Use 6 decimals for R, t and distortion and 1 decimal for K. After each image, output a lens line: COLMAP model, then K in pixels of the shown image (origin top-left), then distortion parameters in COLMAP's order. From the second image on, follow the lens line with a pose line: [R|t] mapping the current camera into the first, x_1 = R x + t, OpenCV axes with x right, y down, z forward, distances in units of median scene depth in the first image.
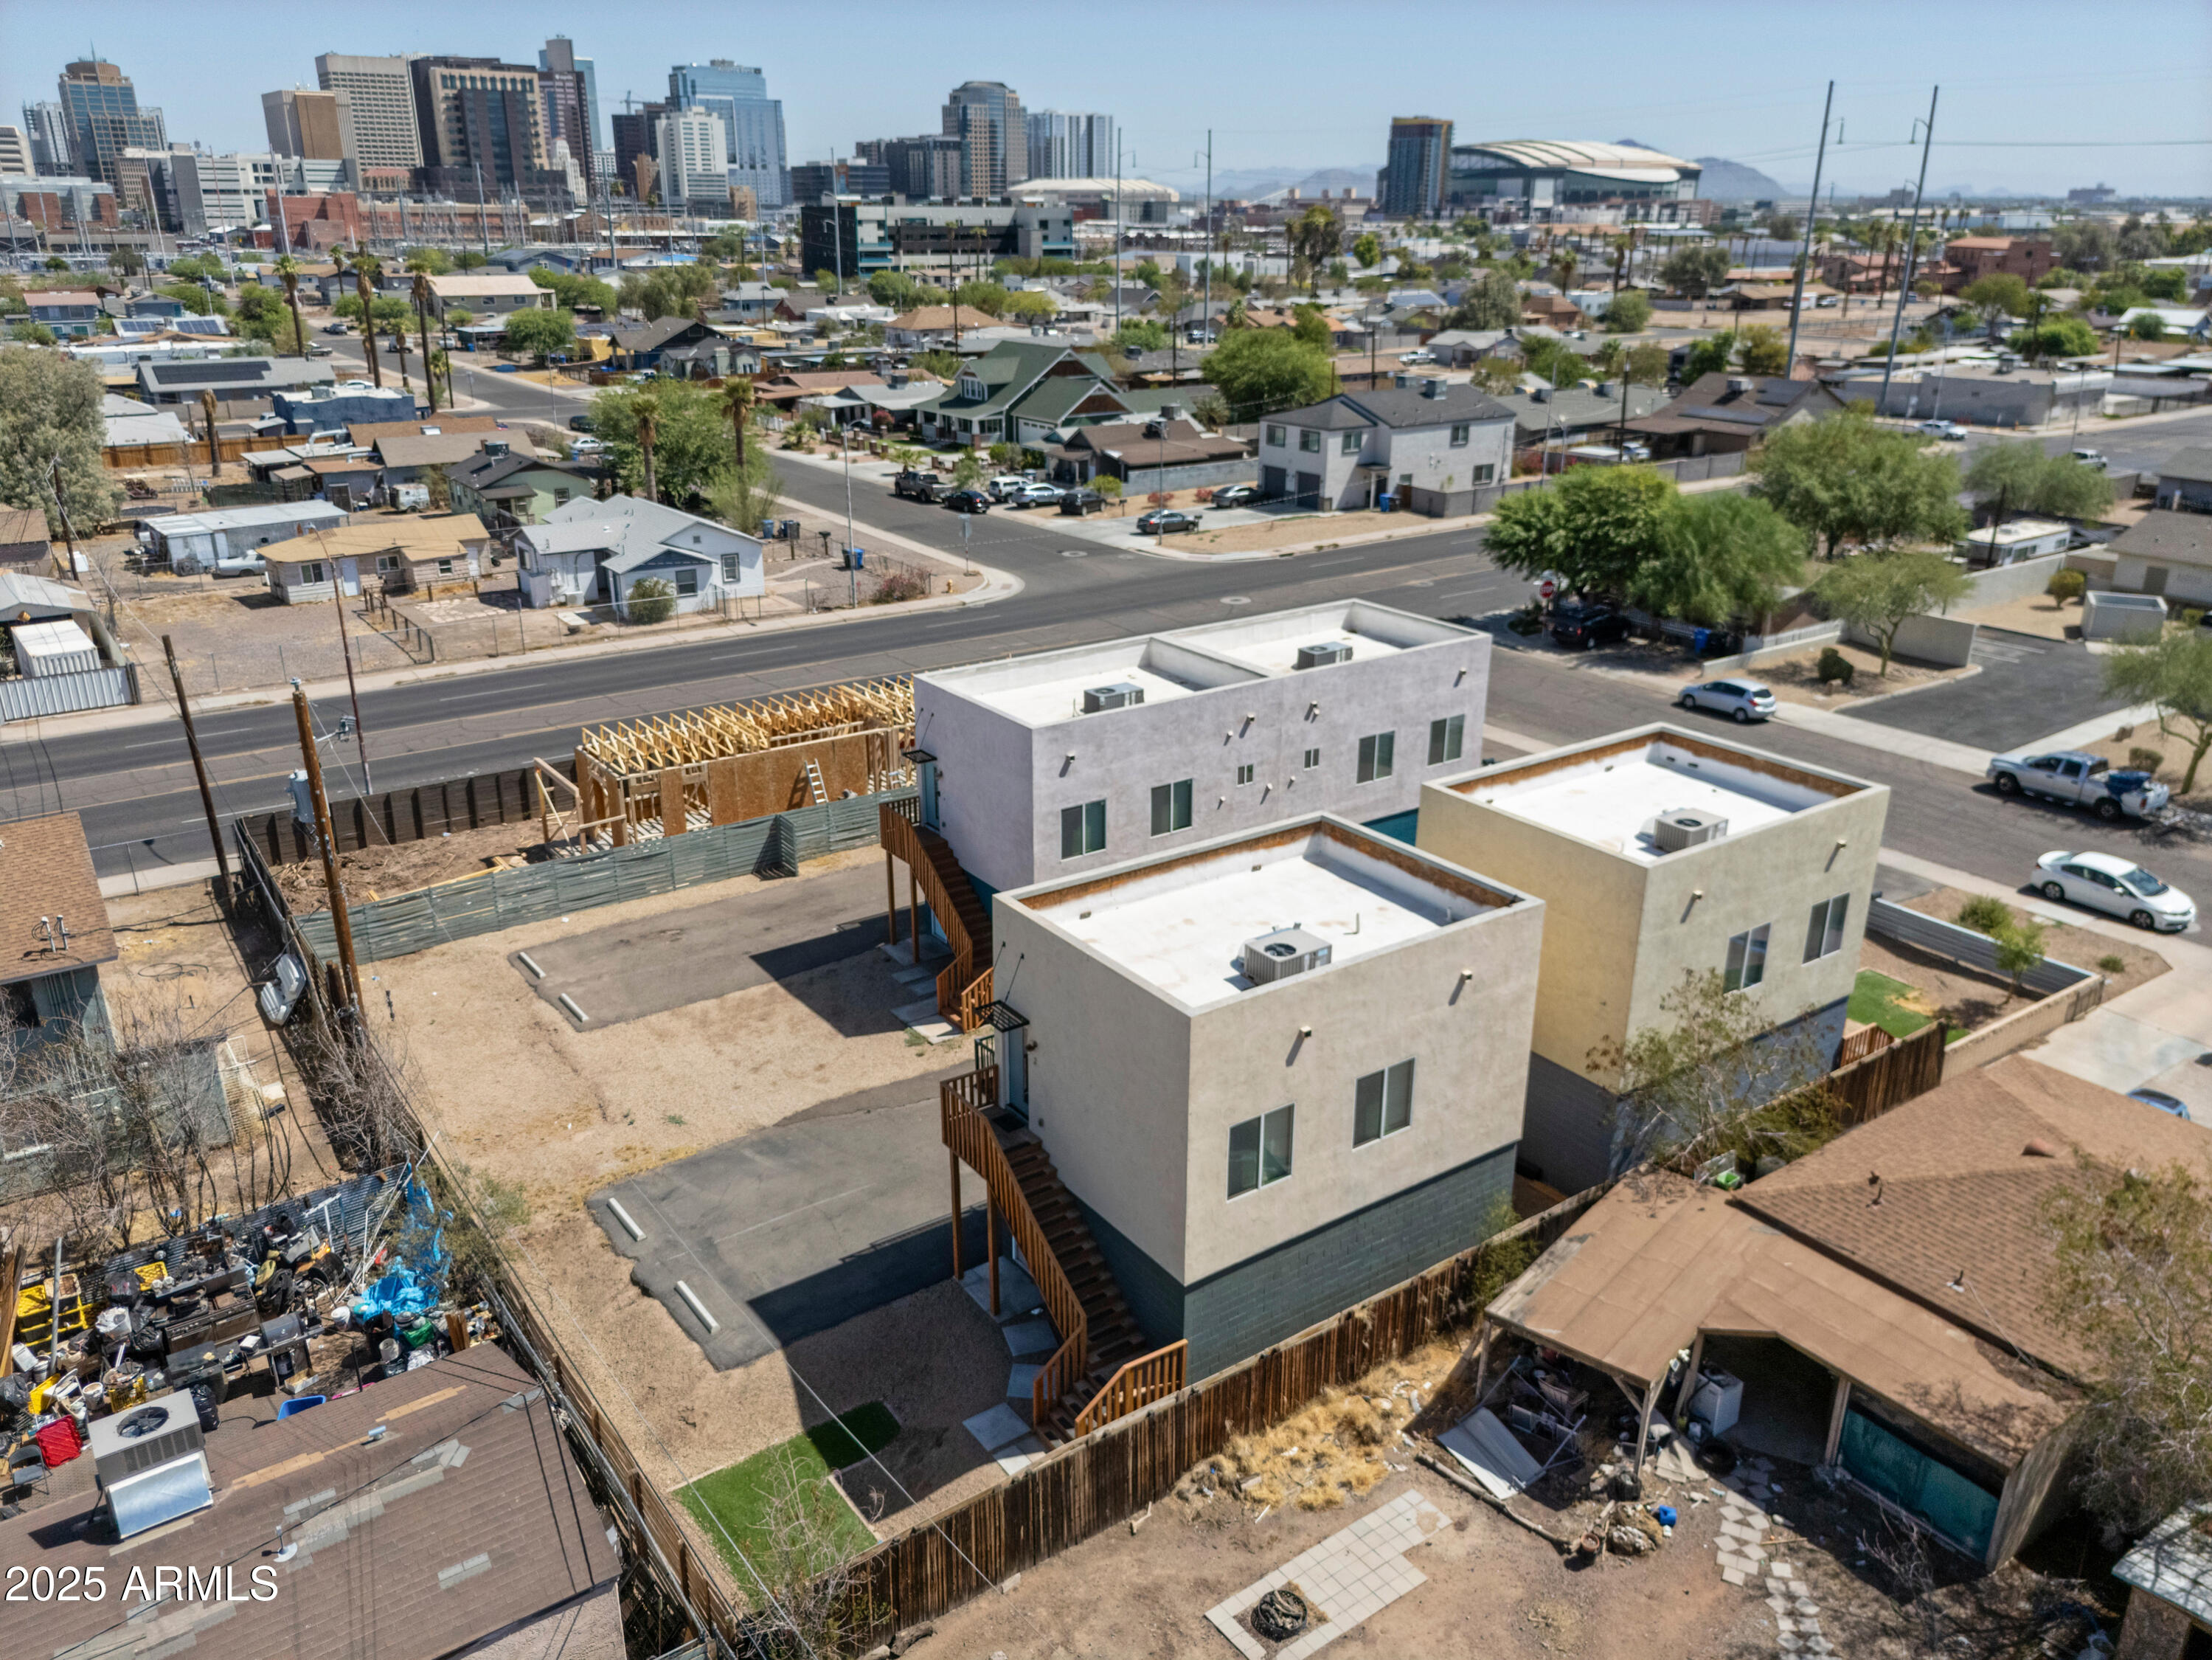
lens RADIAL K [[1661.6, 0, 1106.0], [0, 1661.6, 830.0], [0, 0, 1]] dist [0.029081, -0.008433]
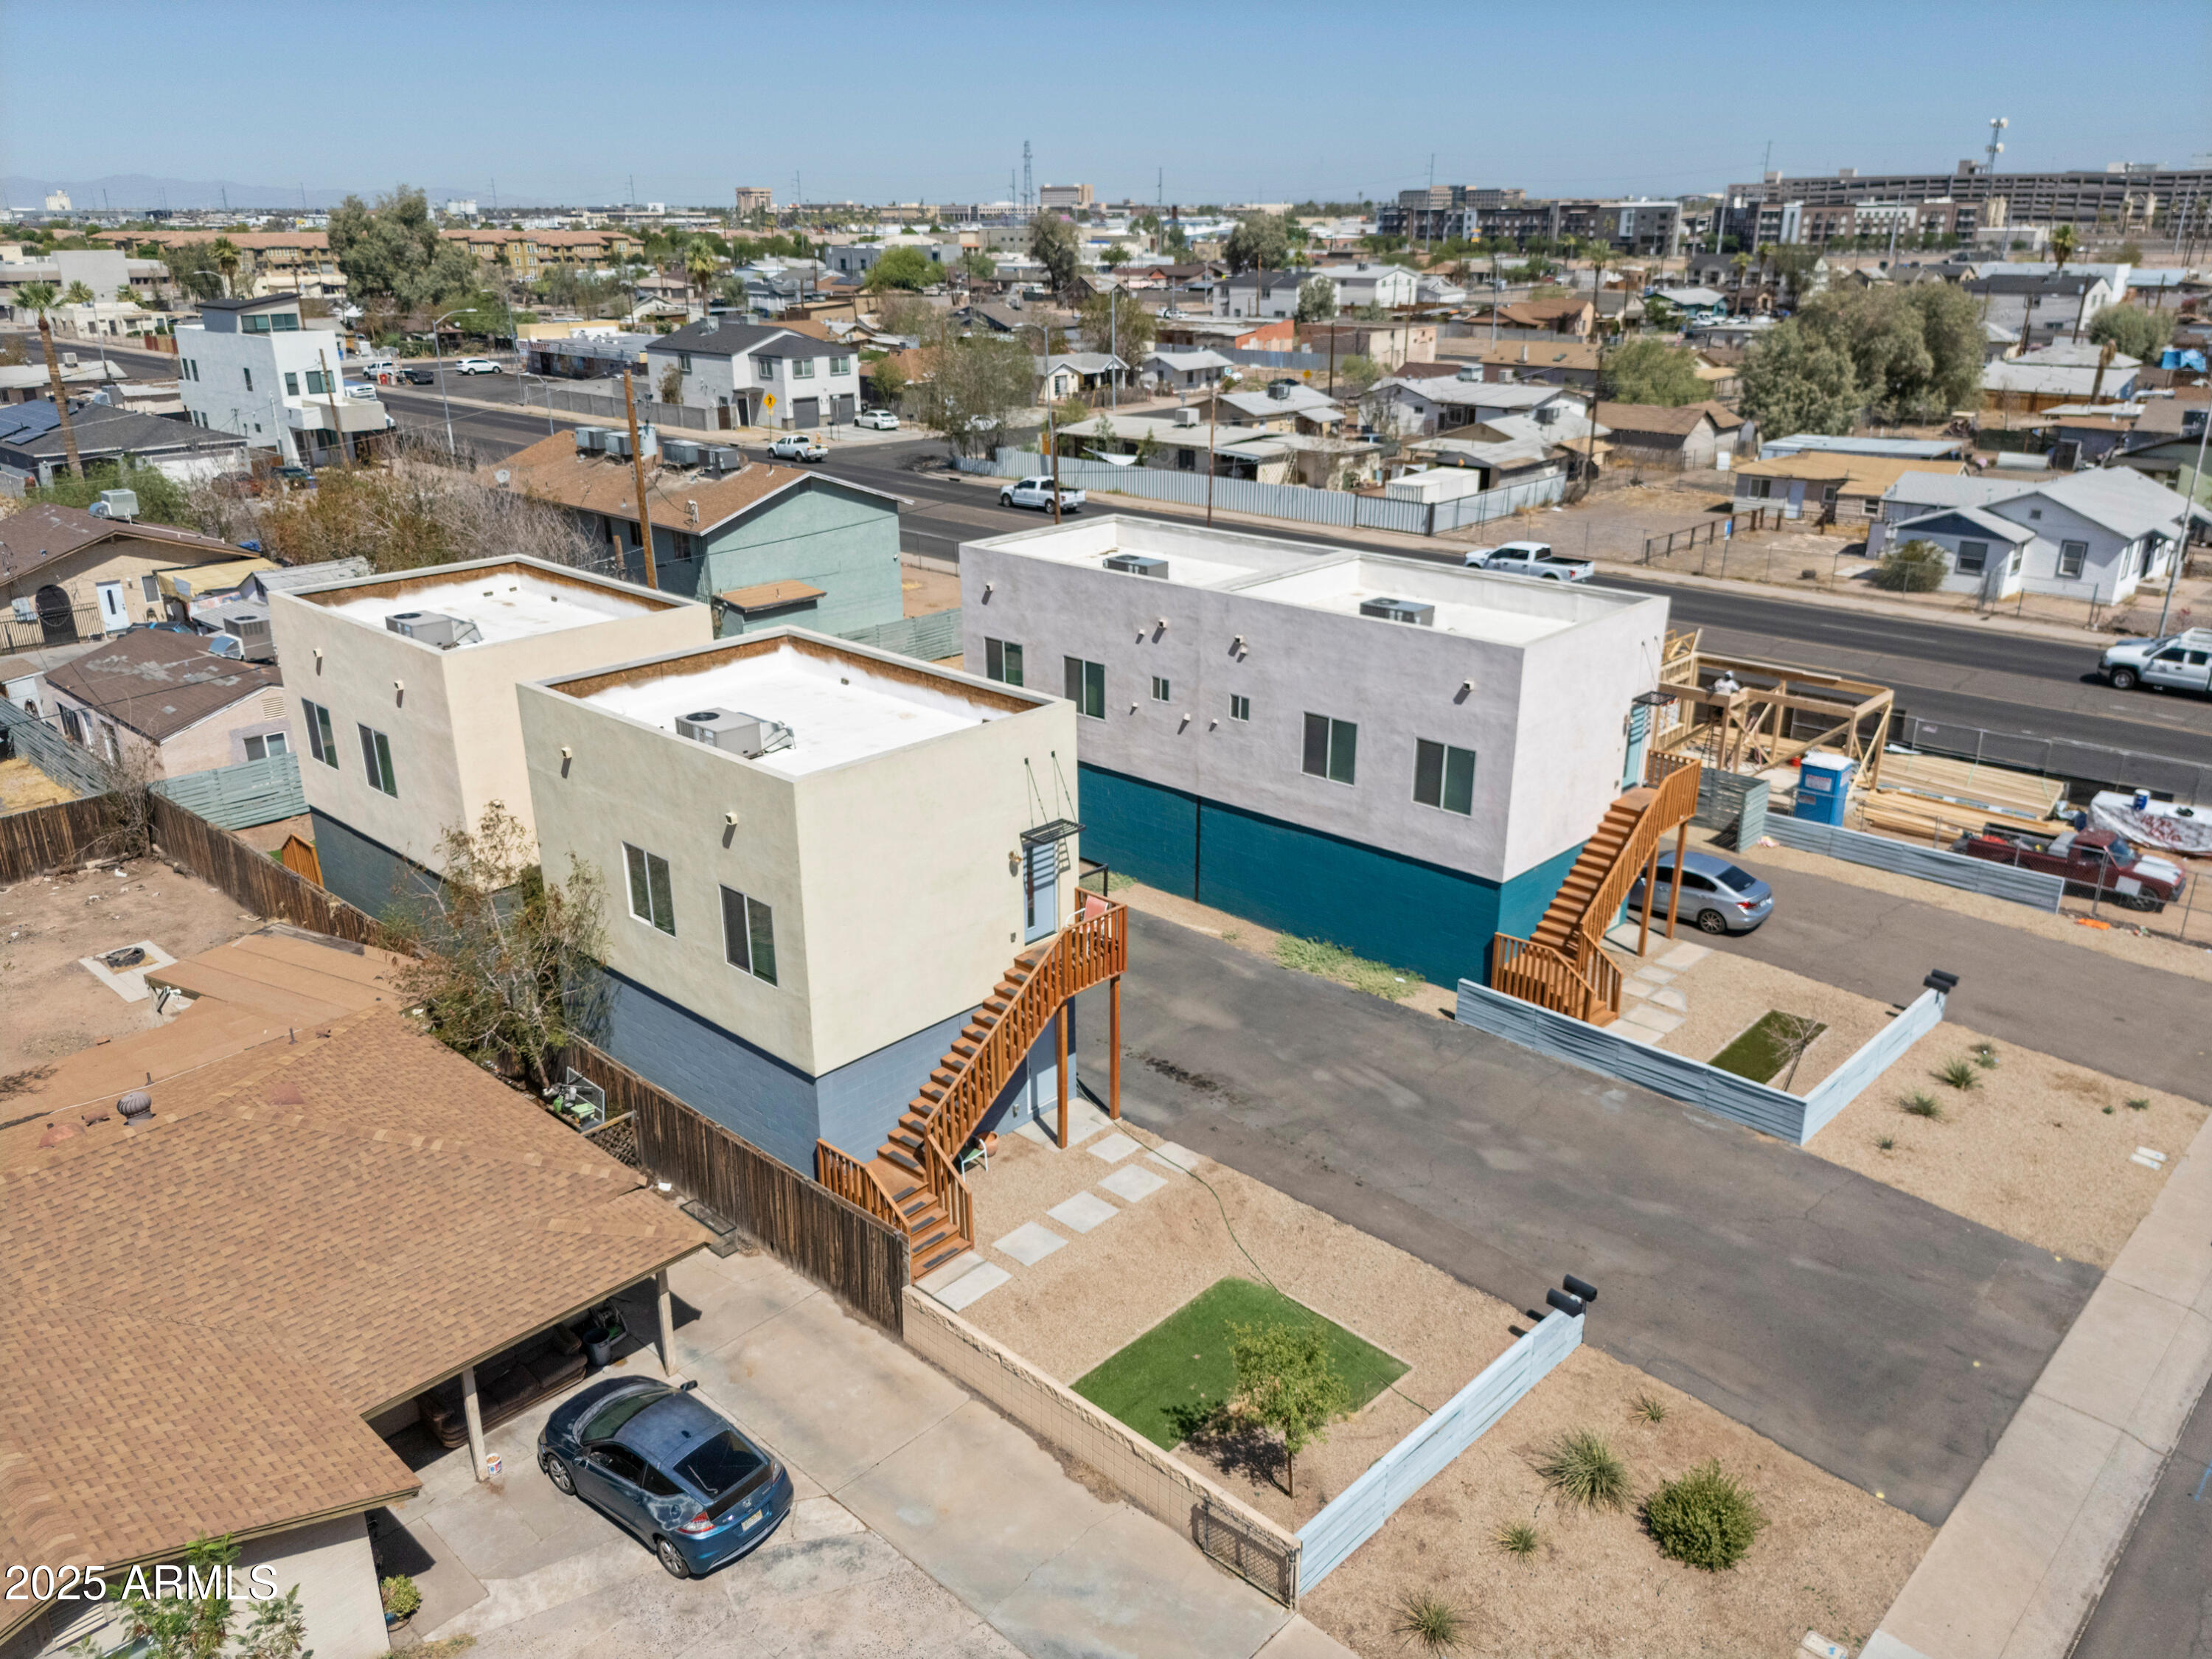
lens RADIAL K [[1661.4, 0, 1106.0], [0, 1661.4, 829.5], [0, 0, 1]] dist [0.029081, -0.008433]
pose [[0.206892, 0.339174, -0.917691, 0.905763], [-0.336597, 0.905402, 0.258747, -0.183160], [0.918639, 0.255360, 0.301485, 0.727735]]
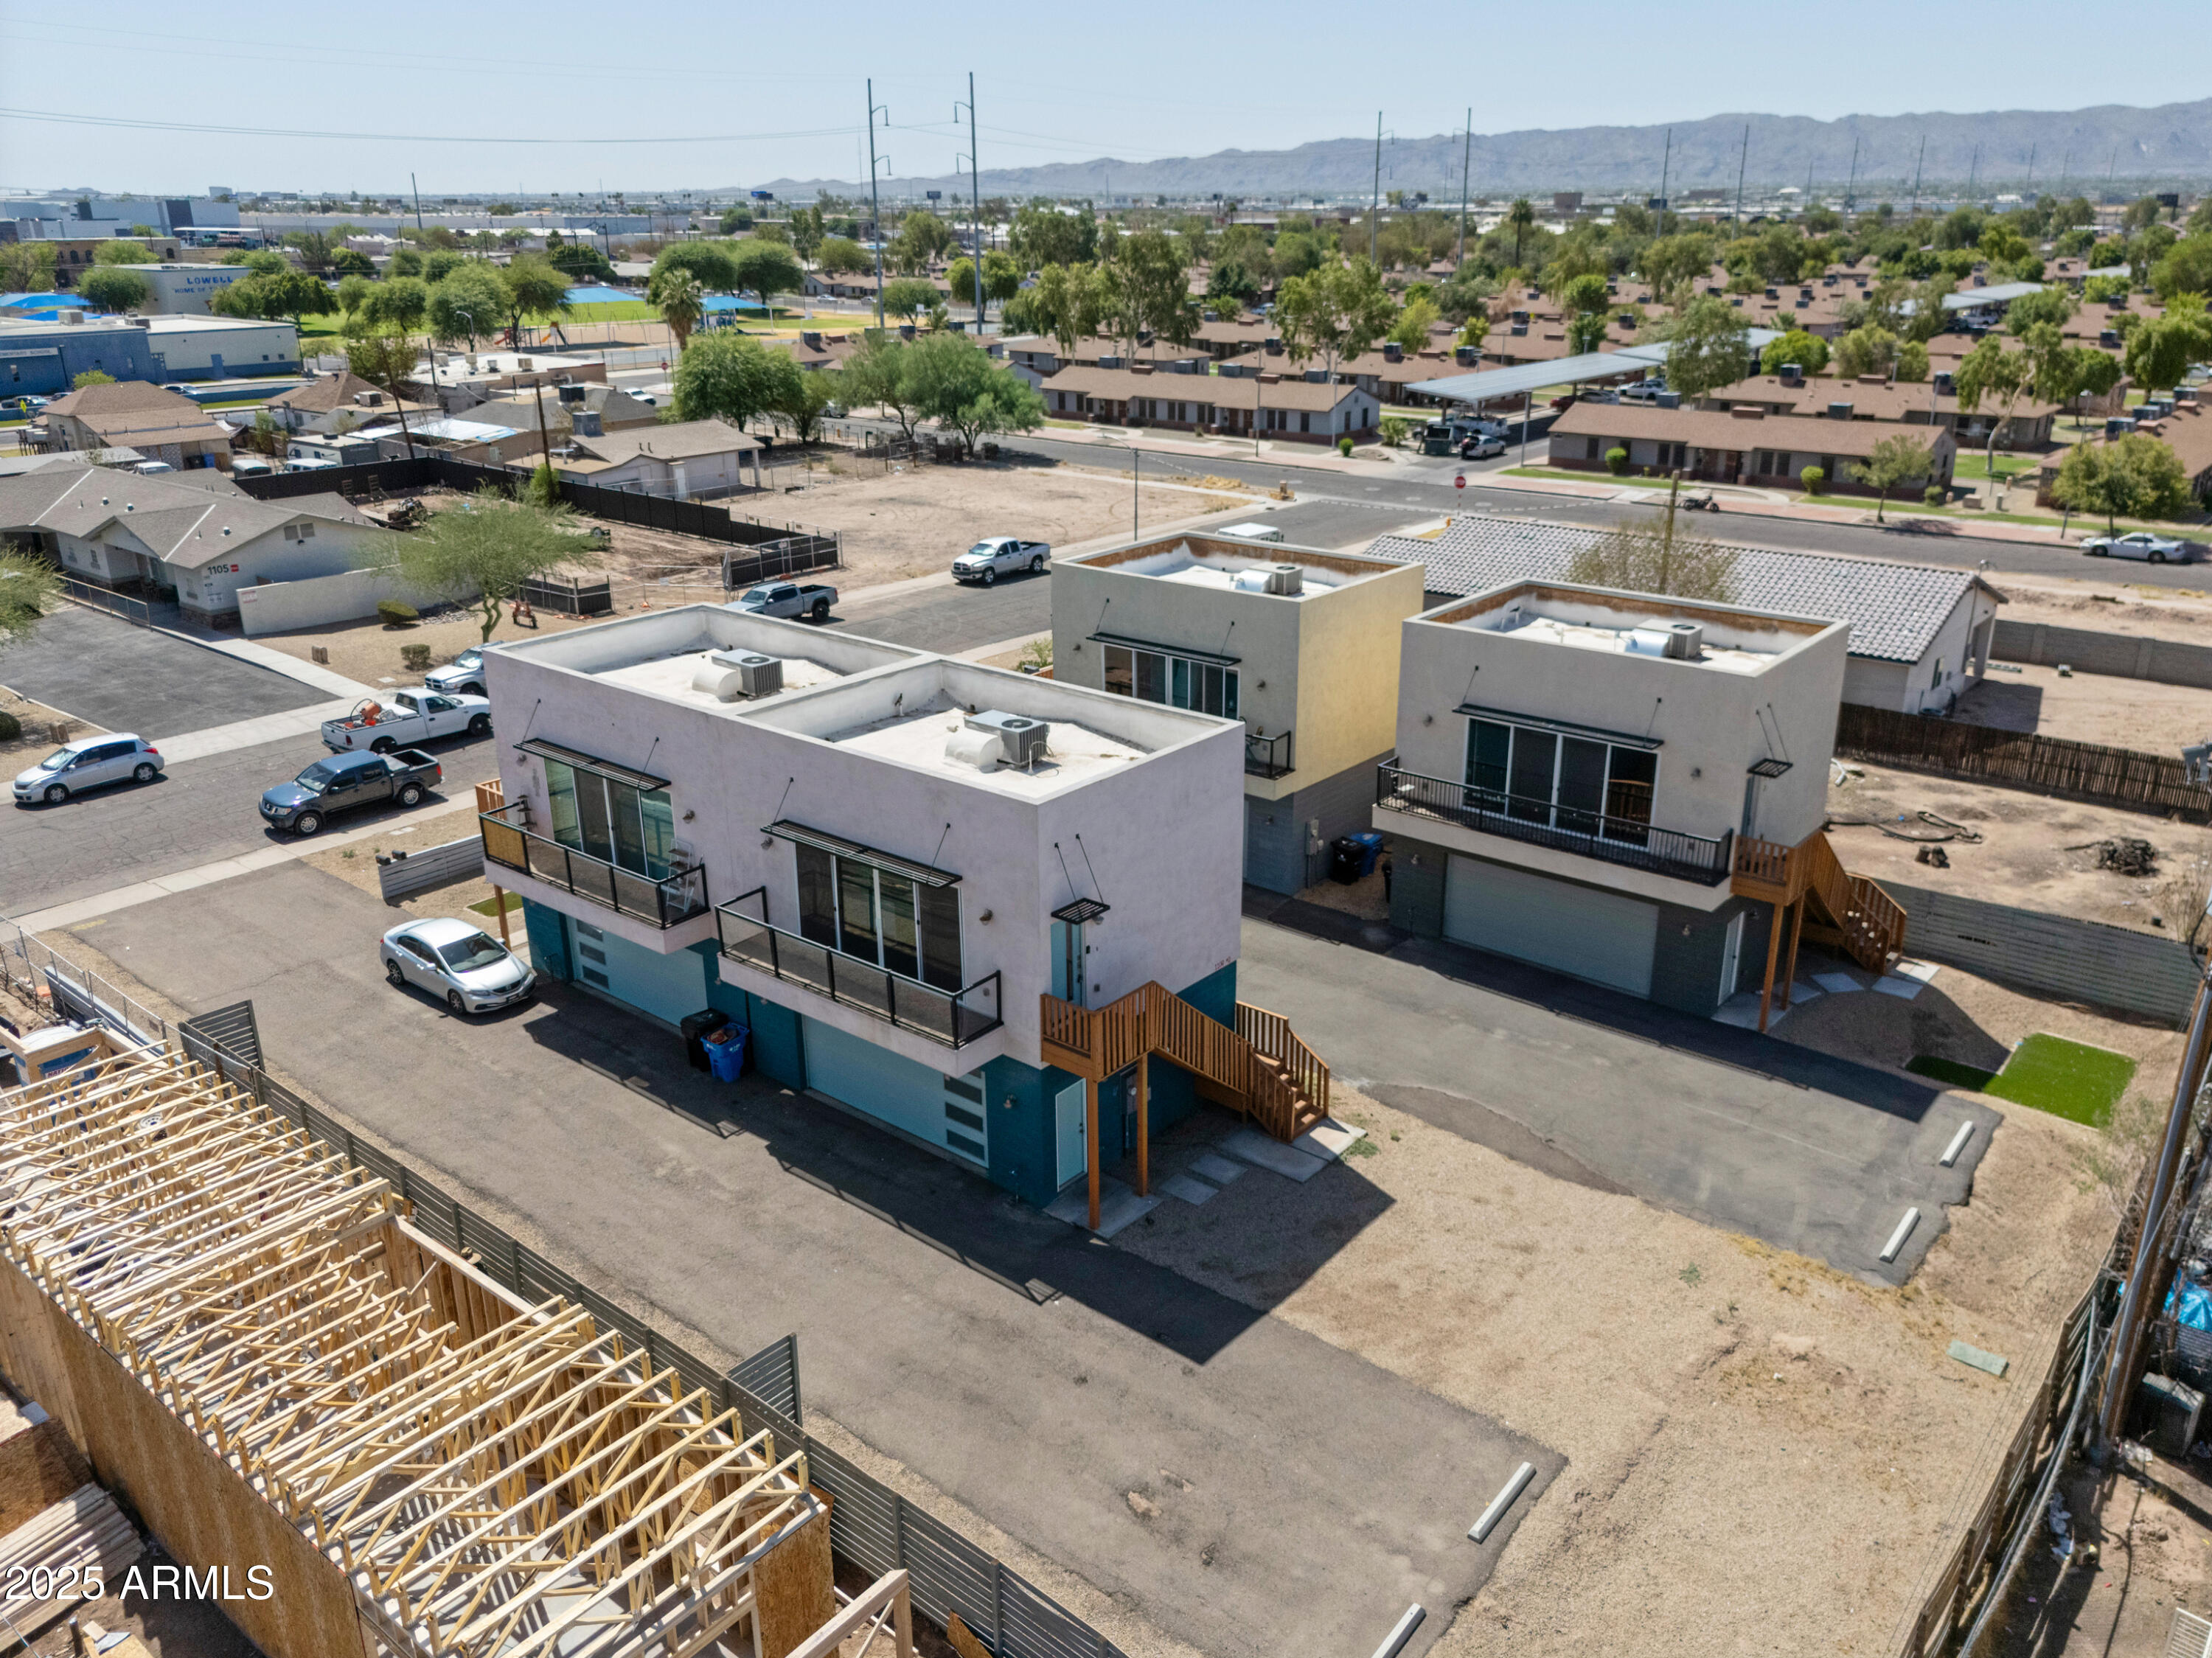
lens RADIAL K [[1661.2, 0, 1106.0], [0, 1661.2, 829.0], [0, 0, 1]] dist [0.029081, -0.008433]
pose [[-0.255521, -0.341663, 0.904420, -0.669217], [0.340455, 0.843755, 0.414932, -0.327921], [-0.904875, 0.413938, -0.099276, 1.033591]]
